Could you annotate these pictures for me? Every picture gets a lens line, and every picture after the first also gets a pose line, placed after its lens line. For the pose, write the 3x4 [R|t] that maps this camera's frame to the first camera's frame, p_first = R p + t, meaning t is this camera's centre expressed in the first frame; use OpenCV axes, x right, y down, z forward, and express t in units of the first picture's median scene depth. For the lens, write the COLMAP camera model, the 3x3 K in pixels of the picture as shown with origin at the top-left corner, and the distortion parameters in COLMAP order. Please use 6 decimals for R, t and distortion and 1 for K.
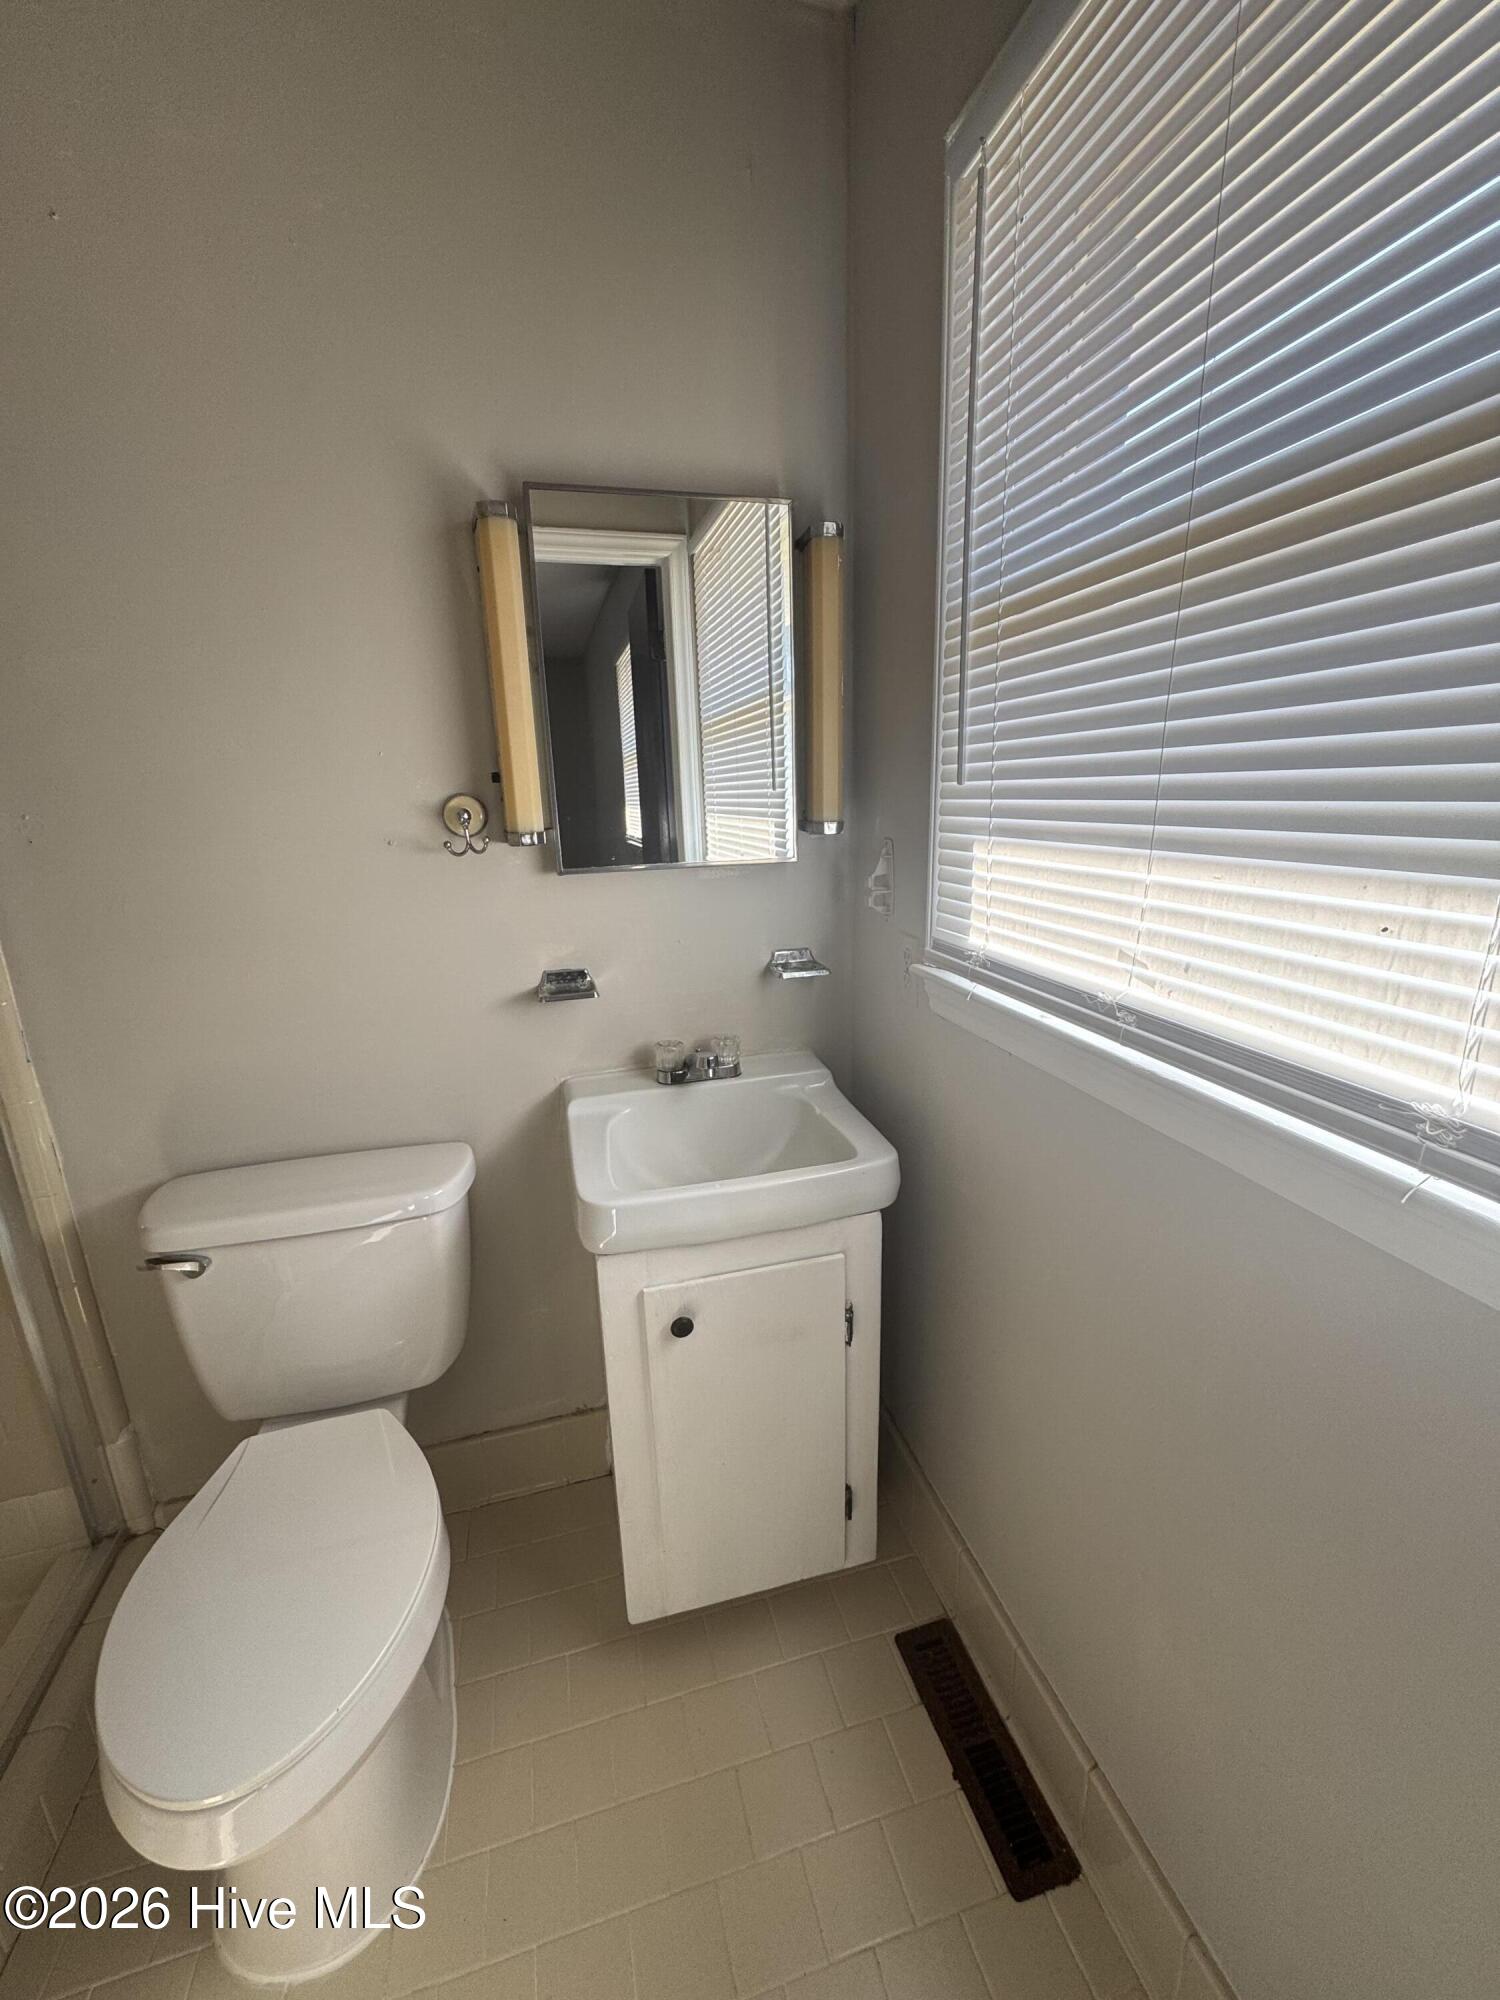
lens RADIAL K [[796.0, 0, 748.3], [0, 796.0, 1002.5], [0, 0, 1]] dist [-0.004039, 0.000606]
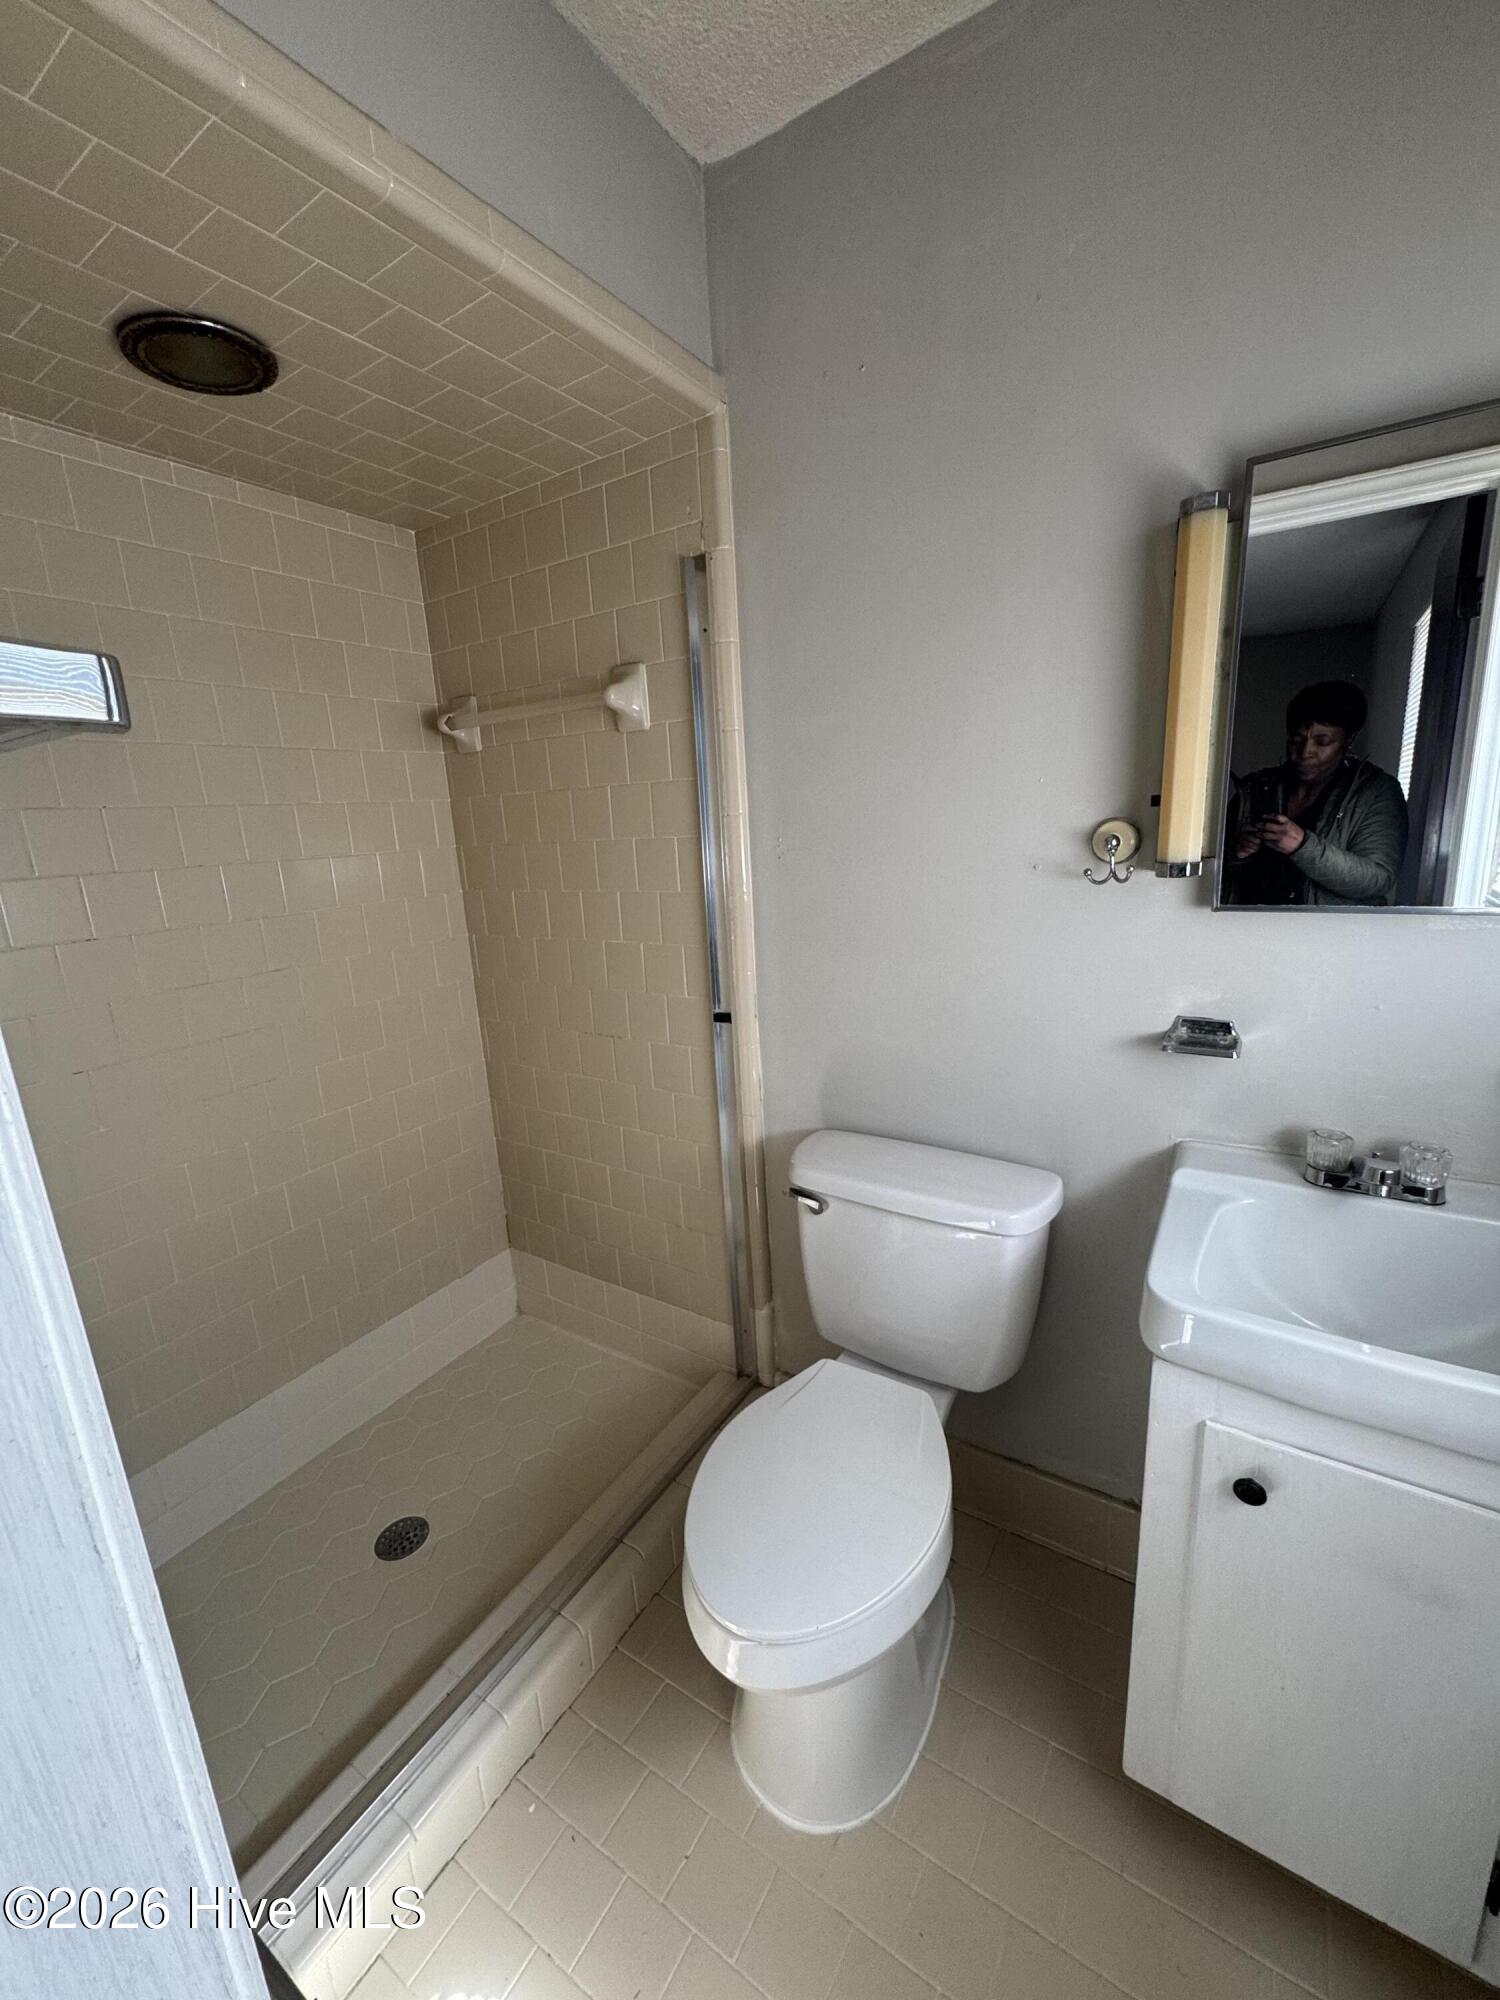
lens RADIAL K [[796.0, 0, 753.3], [0, 796.0, 1002.0], [0, 0, 1]] dist [-0.004039, 0.000606]
pose [[0.671349, 0.163595, -0.722860, 0.069265], [-0.159230, 0.984396, 0.074902, -0.050070], [0.723834, 0.064815, 0.686923, 0.054616]]
